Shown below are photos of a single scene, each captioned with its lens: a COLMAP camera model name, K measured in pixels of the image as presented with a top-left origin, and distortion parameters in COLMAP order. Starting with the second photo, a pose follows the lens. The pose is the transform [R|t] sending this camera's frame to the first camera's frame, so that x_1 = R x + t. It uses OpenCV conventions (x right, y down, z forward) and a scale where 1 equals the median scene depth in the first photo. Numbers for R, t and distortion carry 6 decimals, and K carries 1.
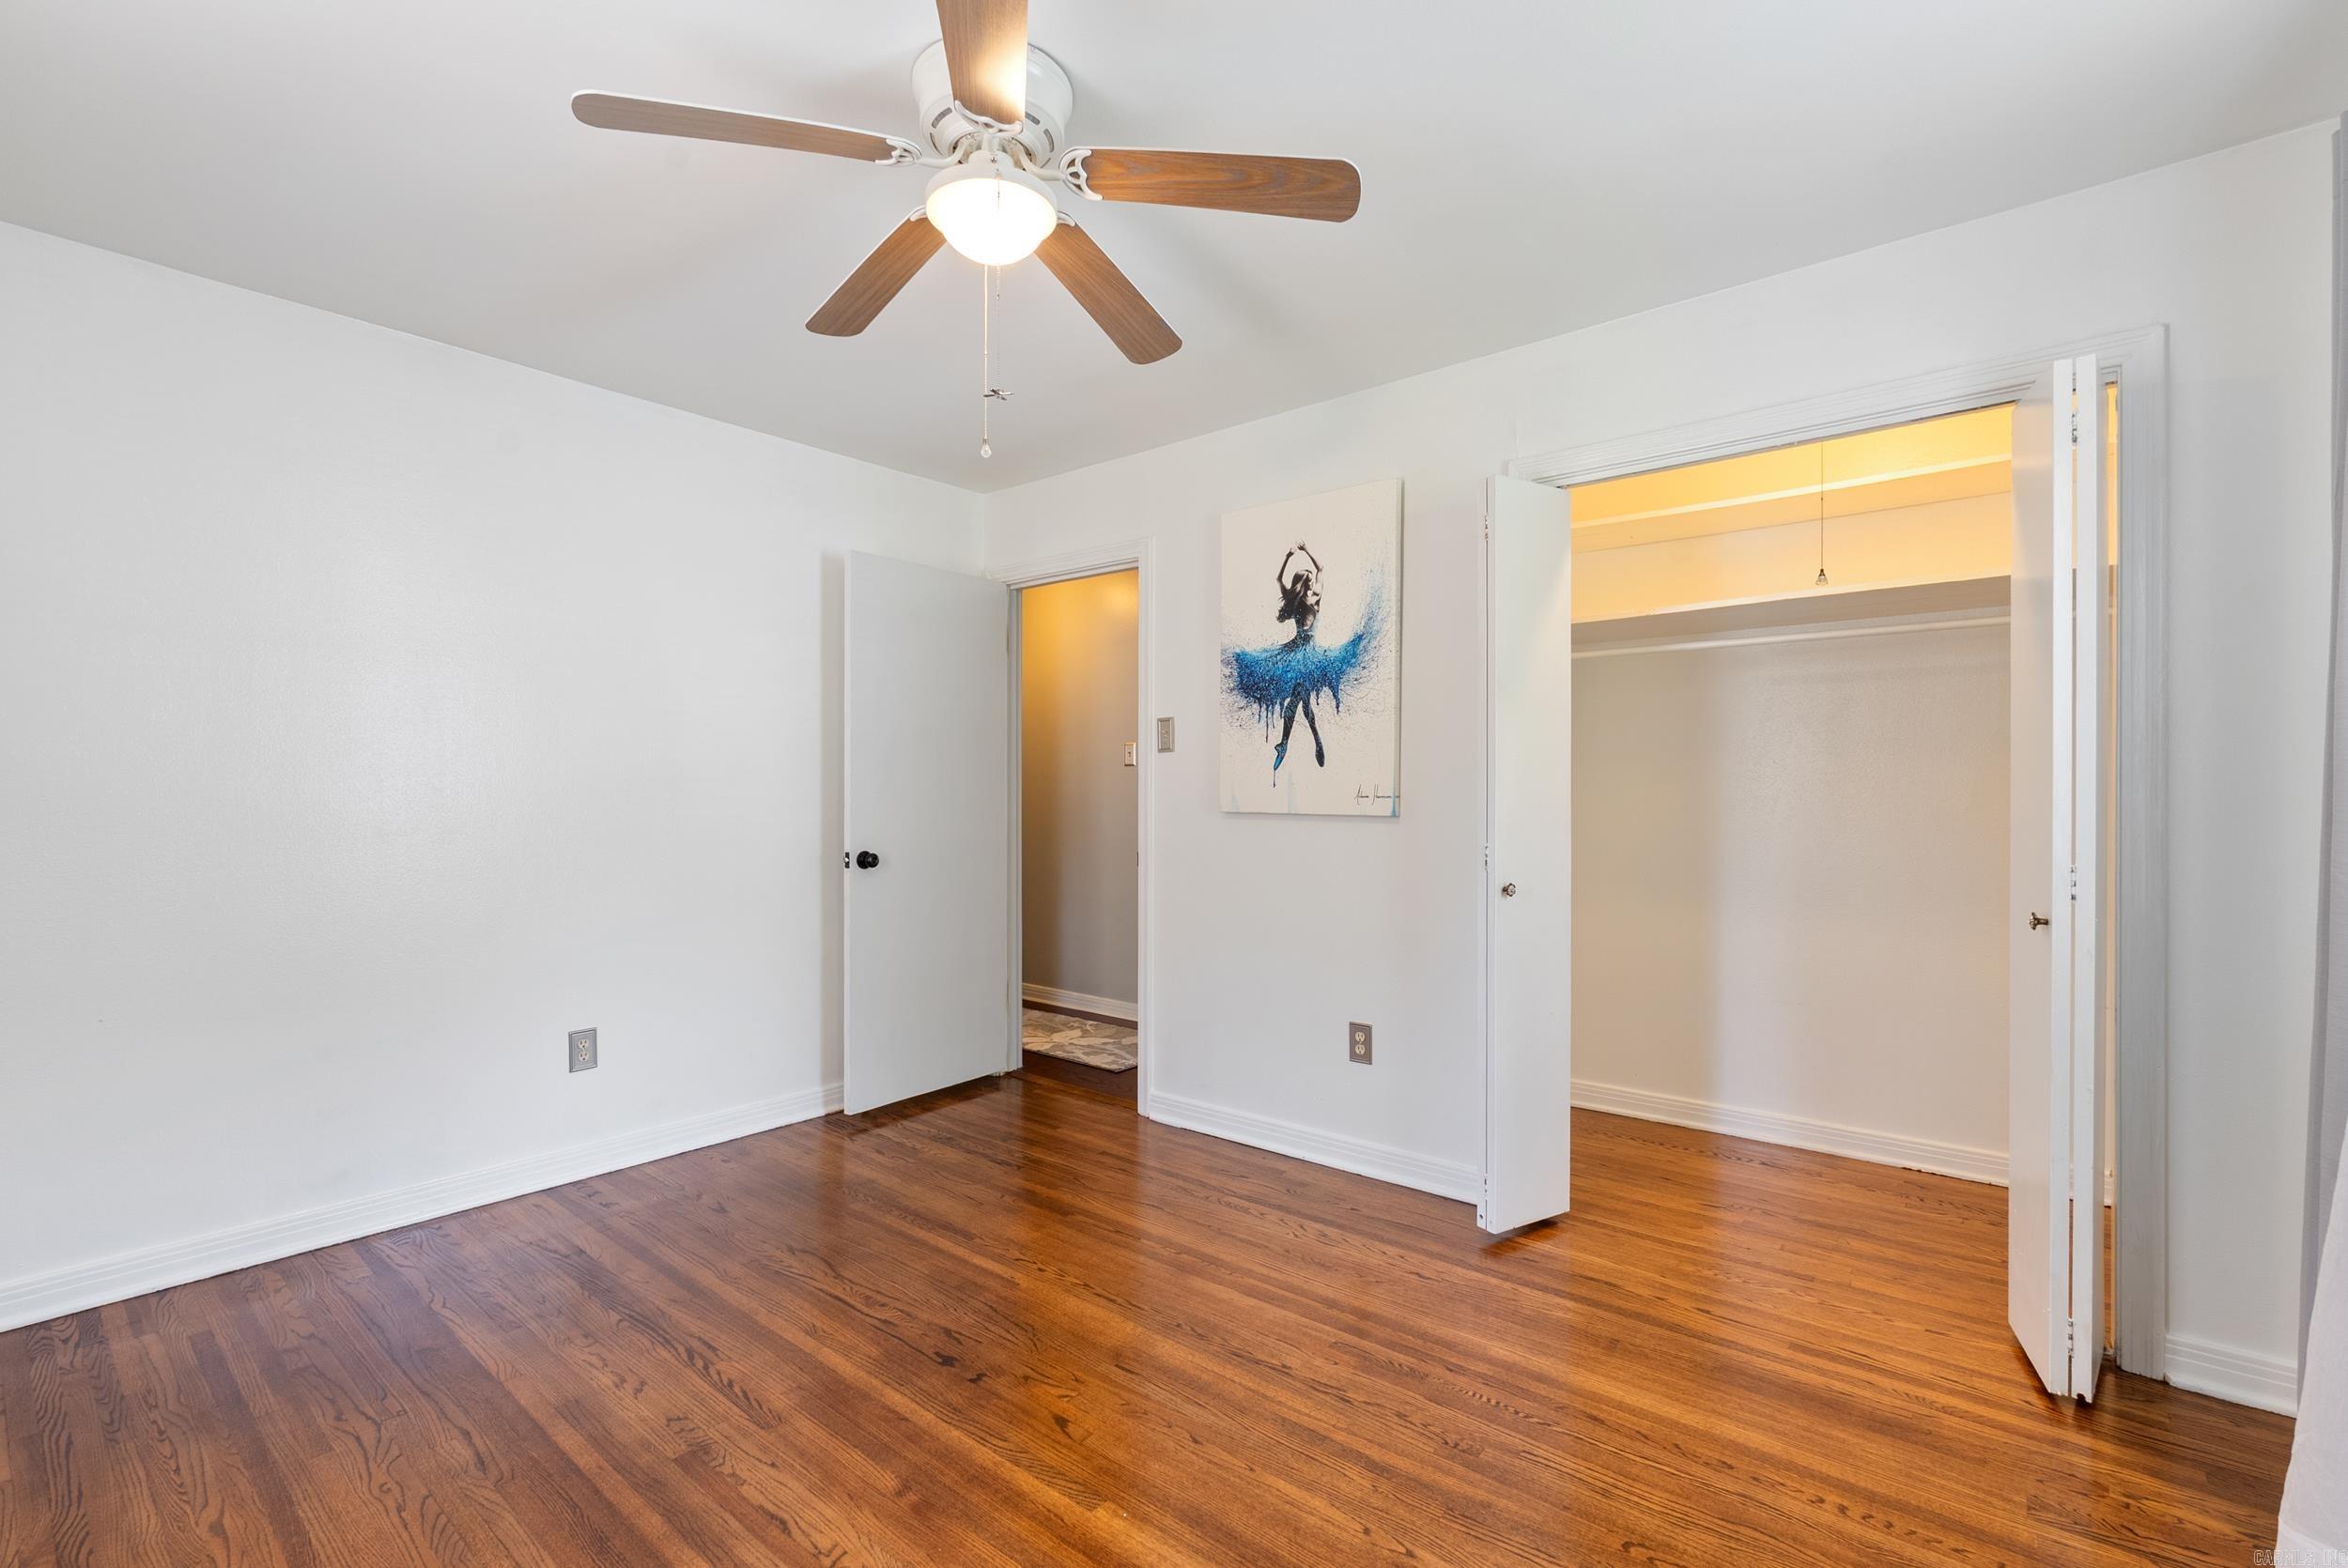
lens RADIAL K [[1032.5, 0, 1175.1], [0, 1032.5, 781.6], [0, 0, 1]] dist [-0.005424, 0.000116]
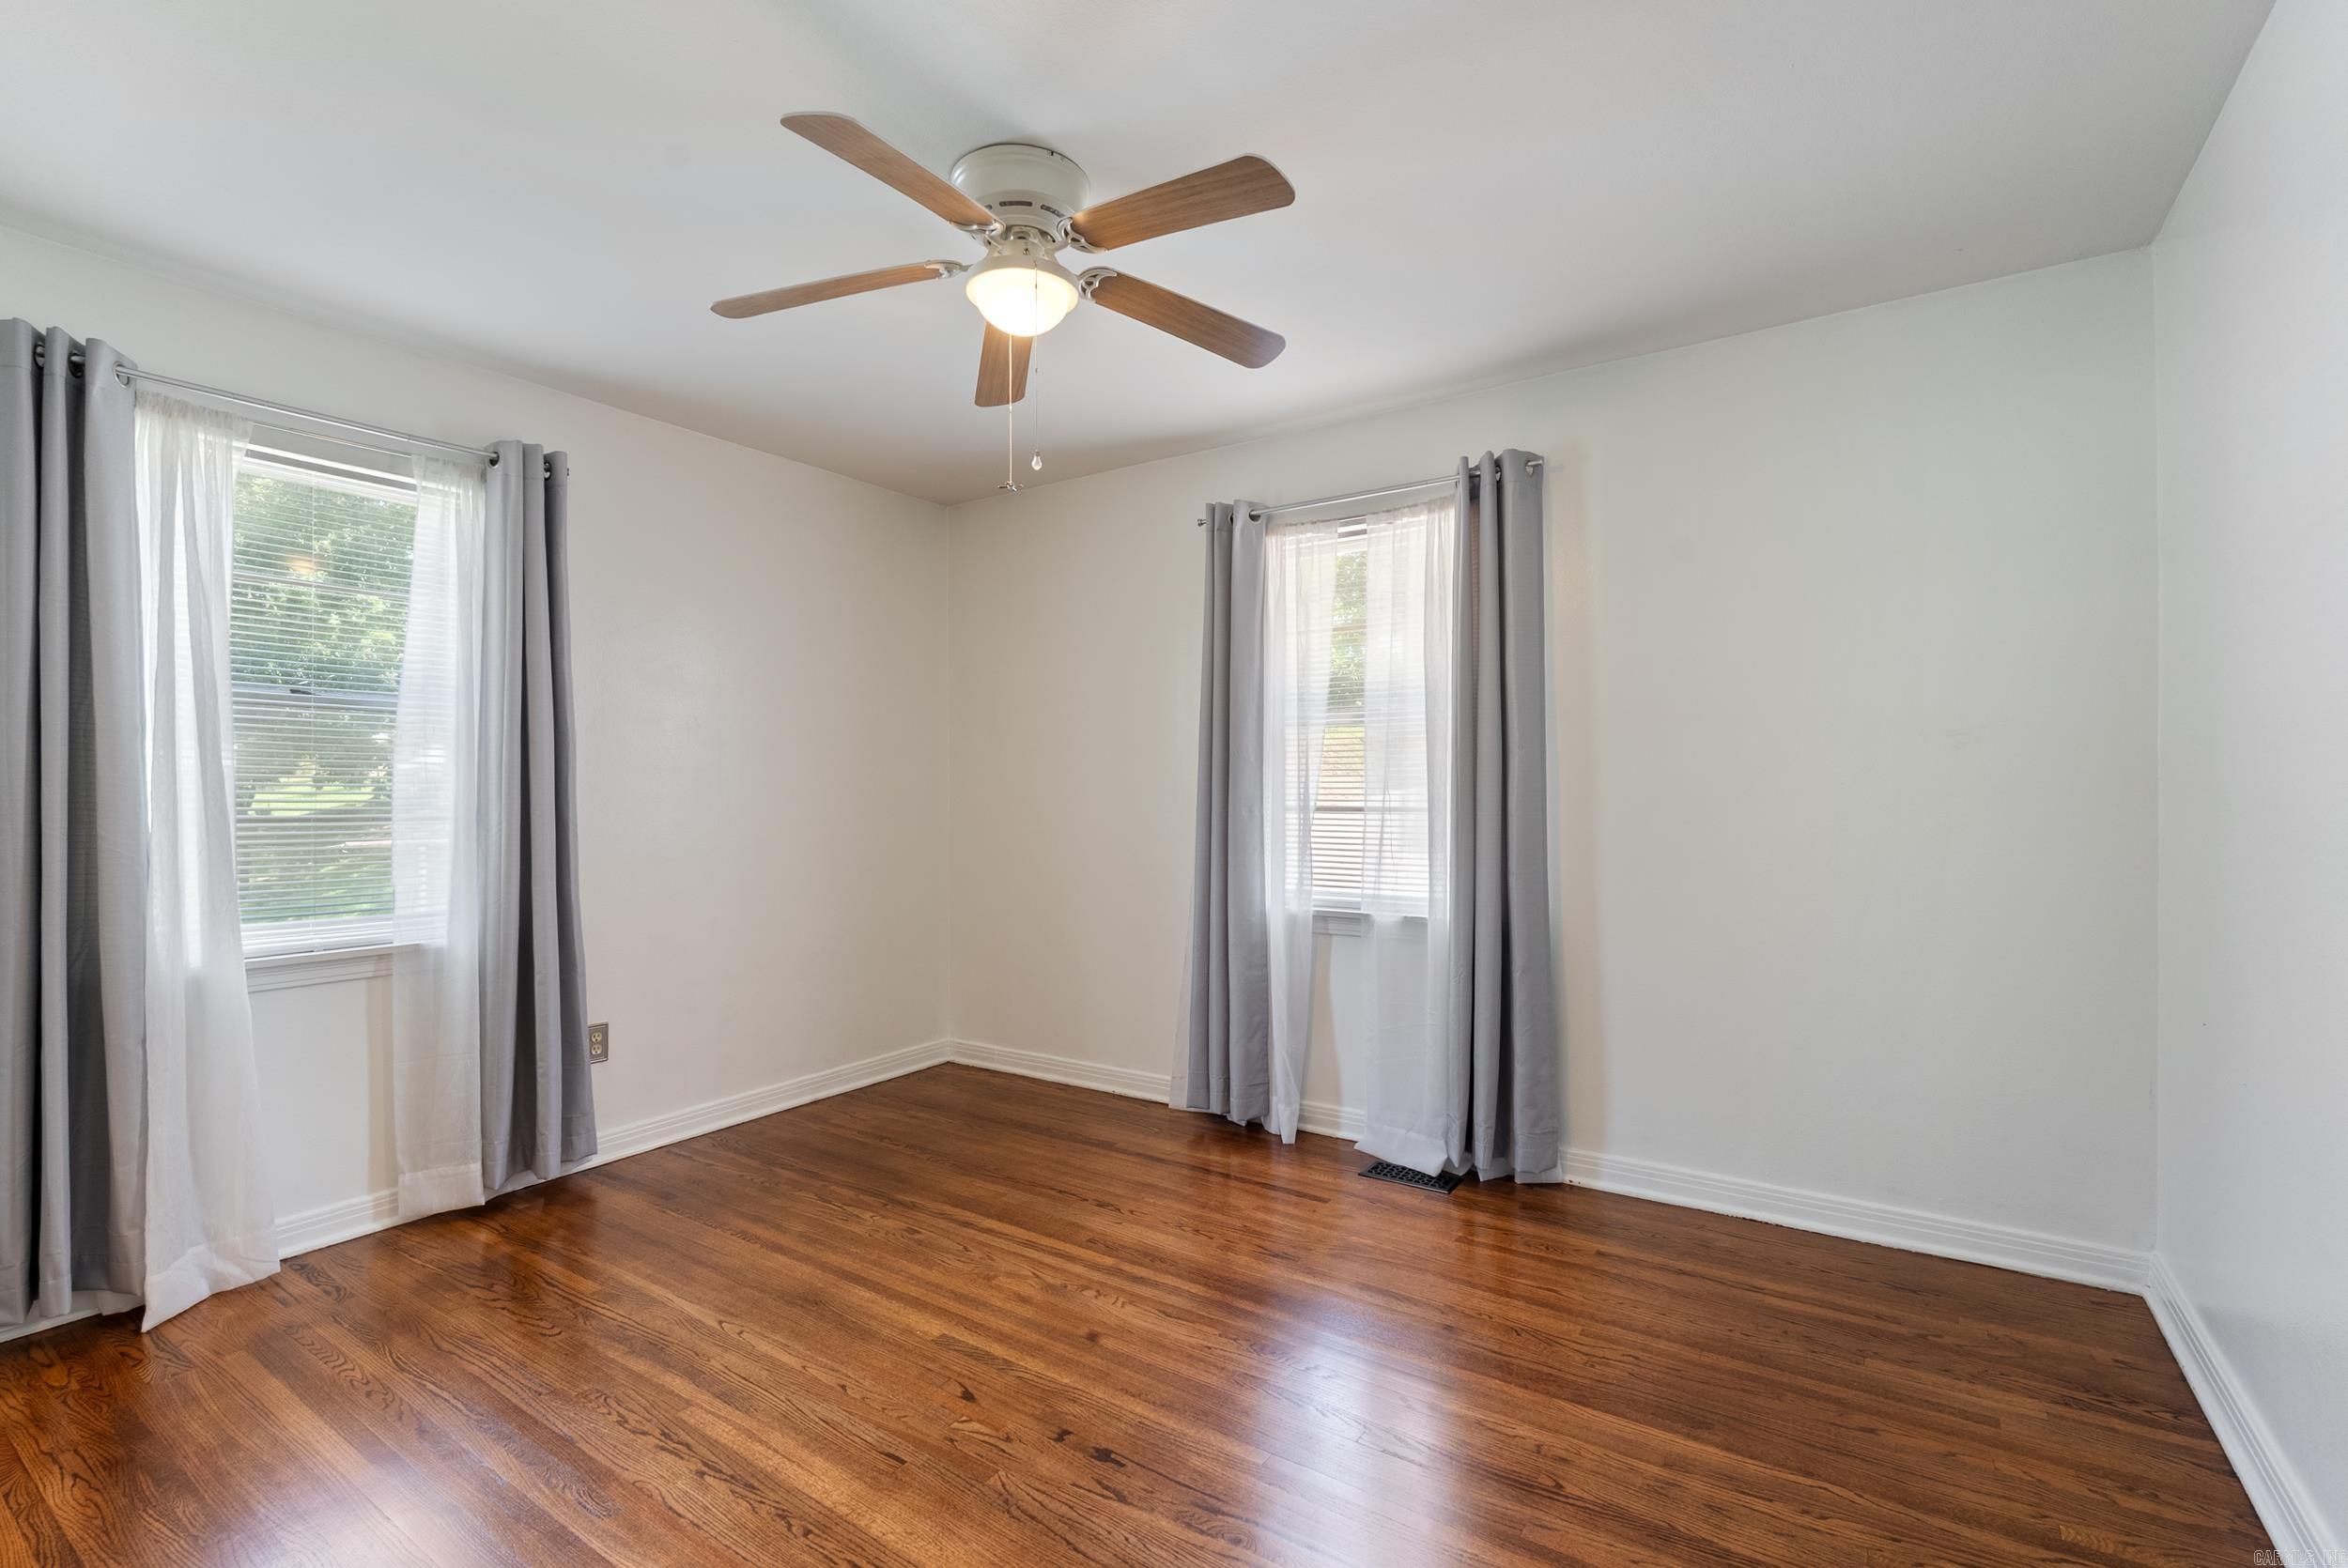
lens RADIAL K [[1032.5, 0, 1175.1], [0, 1032.5, 781.6], [0, 0, 1]] dist [-0.005424, 0.000116]
pose [[-0.994908, 0.005752, -0.100625, -0.214348], [0.006568, 0.999948, -0.007780, 0.007547], [0.100575, -0.008402, -0.994894, 2.033414]]
